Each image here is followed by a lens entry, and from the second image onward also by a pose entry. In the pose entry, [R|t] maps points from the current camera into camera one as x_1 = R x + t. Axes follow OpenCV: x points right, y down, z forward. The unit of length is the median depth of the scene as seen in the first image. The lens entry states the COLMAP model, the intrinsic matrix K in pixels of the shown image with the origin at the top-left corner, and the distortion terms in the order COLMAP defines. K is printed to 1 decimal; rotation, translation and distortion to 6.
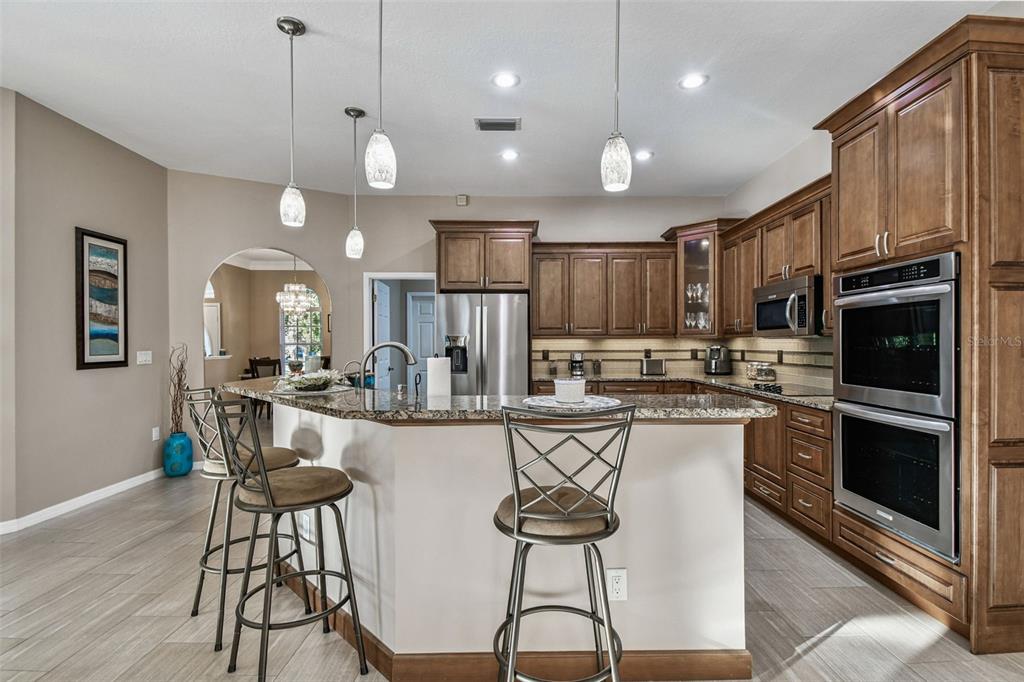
lens RADIAL K [[458.6, 0, 524.1], [0, 458.6, 340.8], [0, 0, 1]] dist [0.019127, -0.025394]
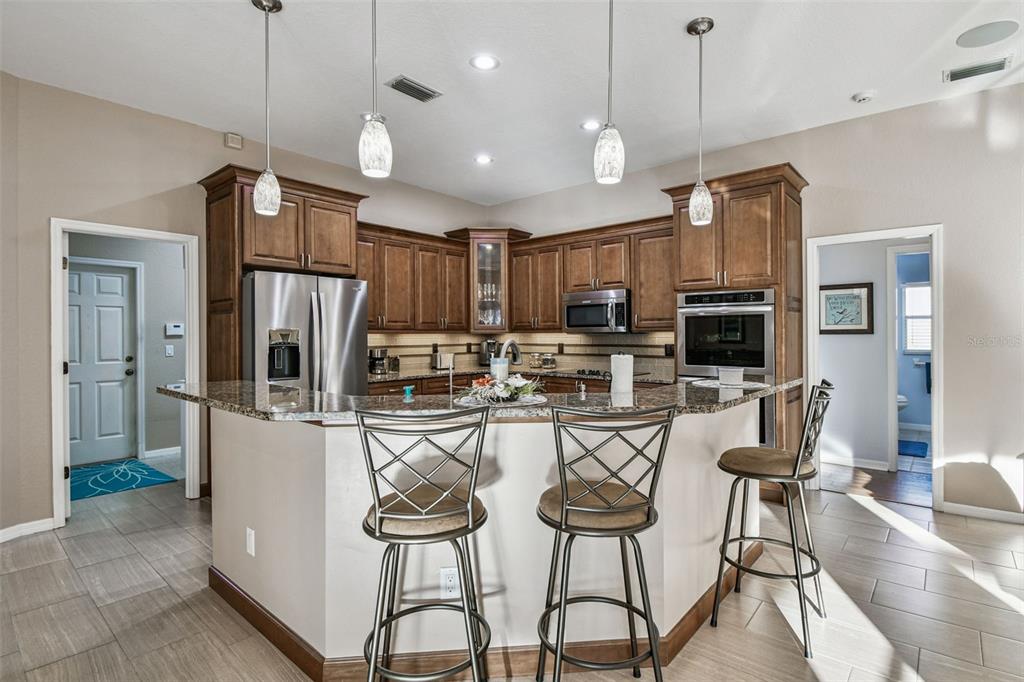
lens RADIAL K [[488.1, 0, 513.0], [0, 488.1, 333.3], [0, 0, 1]] dist [-0.000379, 0.000080]
pose [[0.664034, 0.002232, 0.747699, -0.495084], [-0.002242, 0.999997, -0.000994, -0.005008], [-0.747699, -0.001016, 0.664037, 0.197280]]
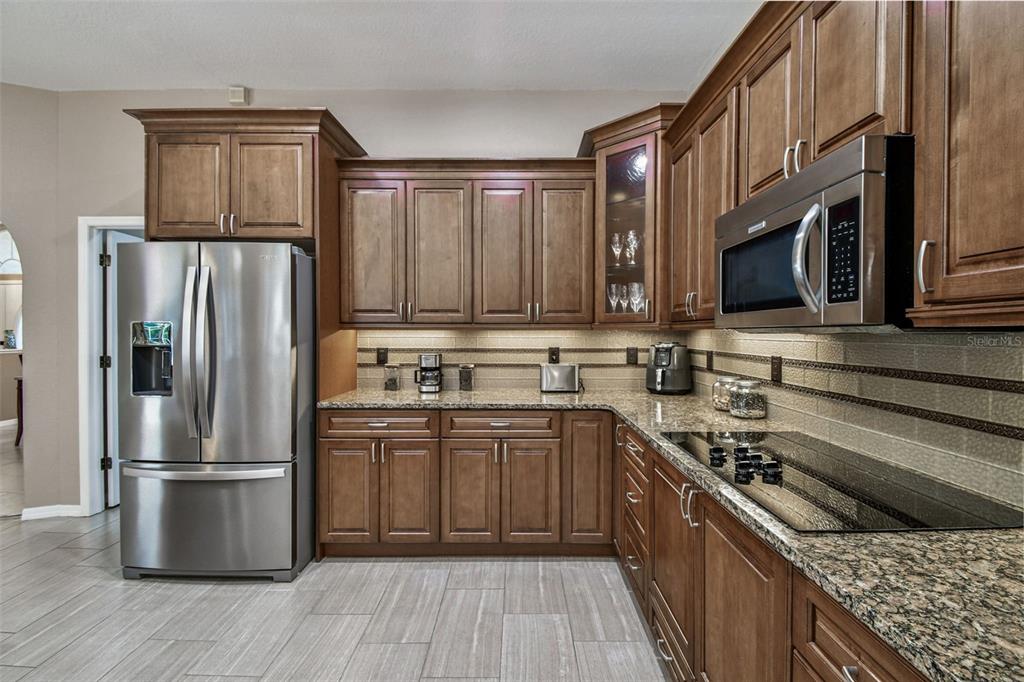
lens RADIAL K [[459.4, 0, 519.5], [0, 459.4, 329.7], [0, 0, 1]] dist [0.019035, -0.017675]
pose [[0.999981, 0.004319, -0.004491, 0.271304], [-0.004312, 0.999989, 0.001759, -0.006531], [0.004498, -0.001740, 0.999988, 0.484312]]
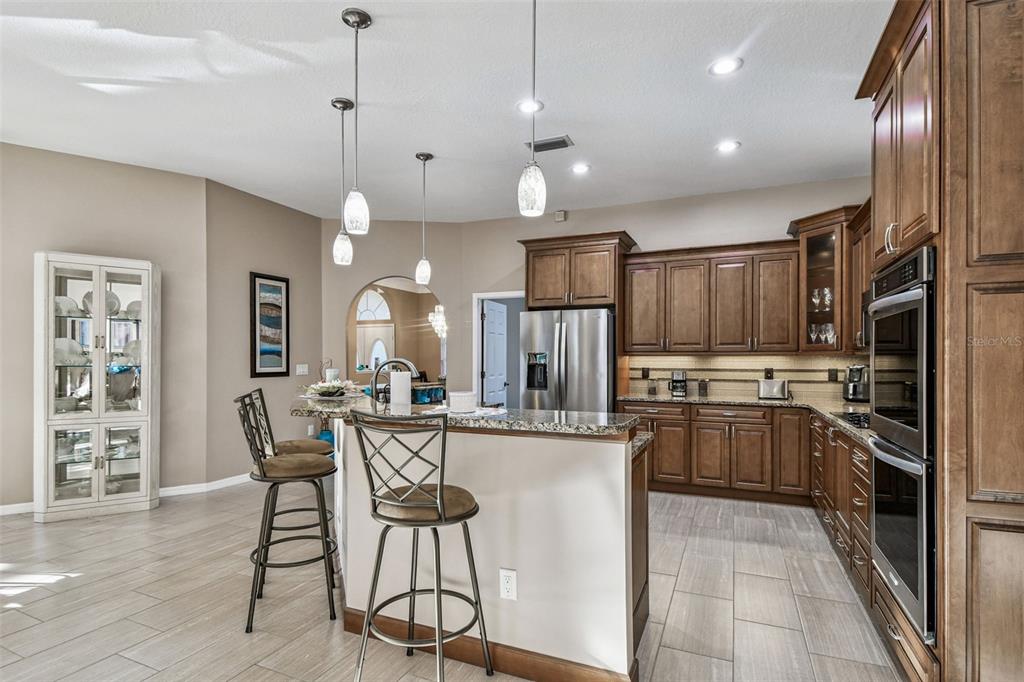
lens RADIAL K [[497.5, 0, 523.3], [0, 497.5, 356.3], [0, 0, 1]] dist [0.016293, -0.025303]
pose [[0.917211, 0.003080, -0.398391, 0.263205], [-0.003766, 0.999992, -0.000939, -0.001202], [0.398385, 0.002361, 0.917215, -0.022763]]
